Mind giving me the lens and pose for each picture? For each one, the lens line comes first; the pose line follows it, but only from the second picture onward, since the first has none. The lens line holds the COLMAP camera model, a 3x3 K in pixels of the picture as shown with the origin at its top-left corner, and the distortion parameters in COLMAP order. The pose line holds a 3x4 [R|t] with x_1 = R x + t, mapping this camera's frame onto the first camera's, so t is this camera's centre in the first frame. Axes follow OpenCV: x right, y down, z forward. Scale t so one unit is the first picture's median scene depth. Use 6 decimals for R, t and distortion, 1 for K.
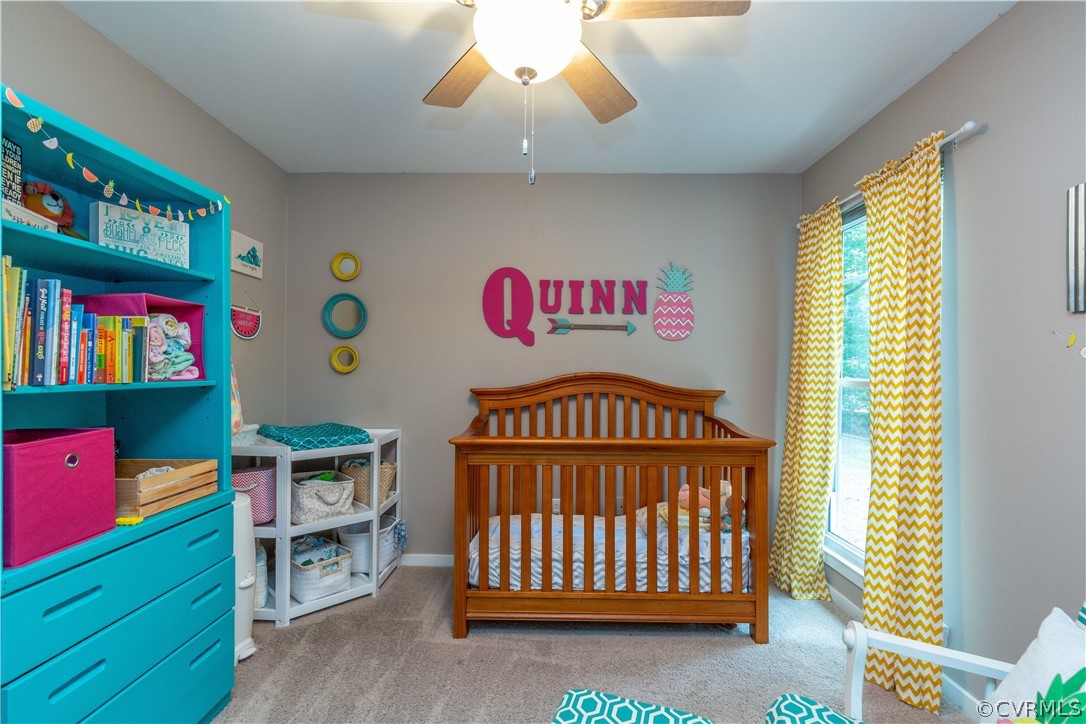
lens RADIAL K [[485.1, 0, 547.7], [0, 485.1, 365.2], [0, 0, 1]] dist [0.009352, -0.002965]
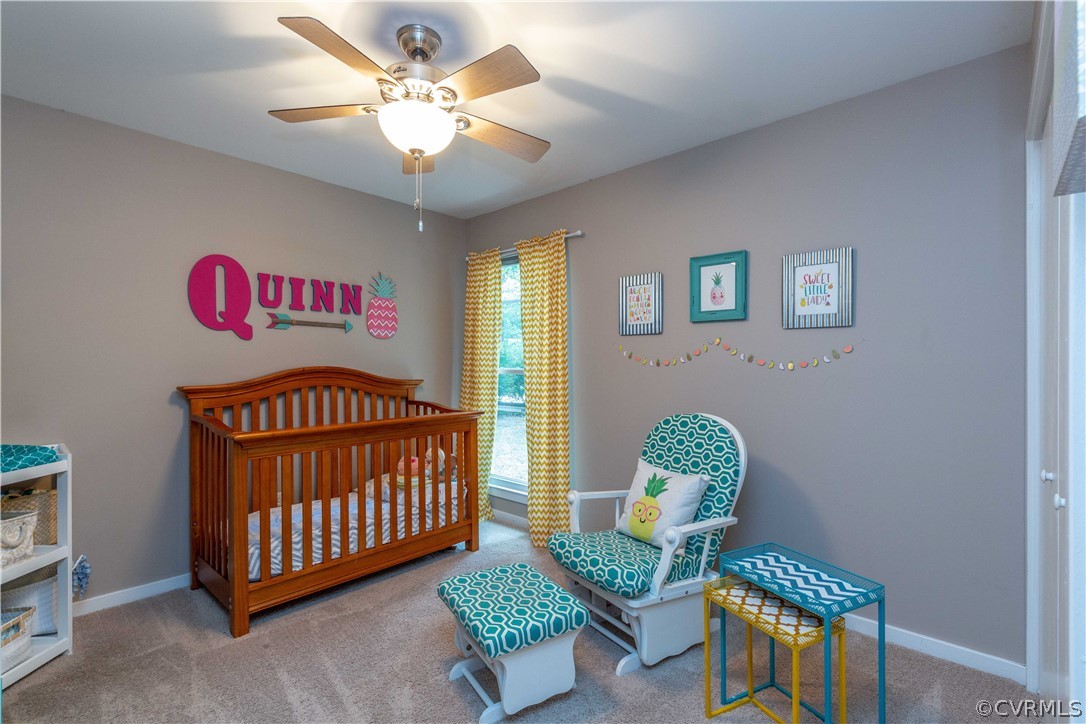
lens RADIAL K [[485.1, 0, 548.1], [0, 485.1, 363.4], [0, 0, 1]] dist [0.009352, -0.002965]
pose [[0.663993, -0.008524, 0.747691, -0.426747], [-0.001055, 0.999923, 0.012336, -0.006909], [-0.747738, -0.008979, 0.663933, -0.105496]]
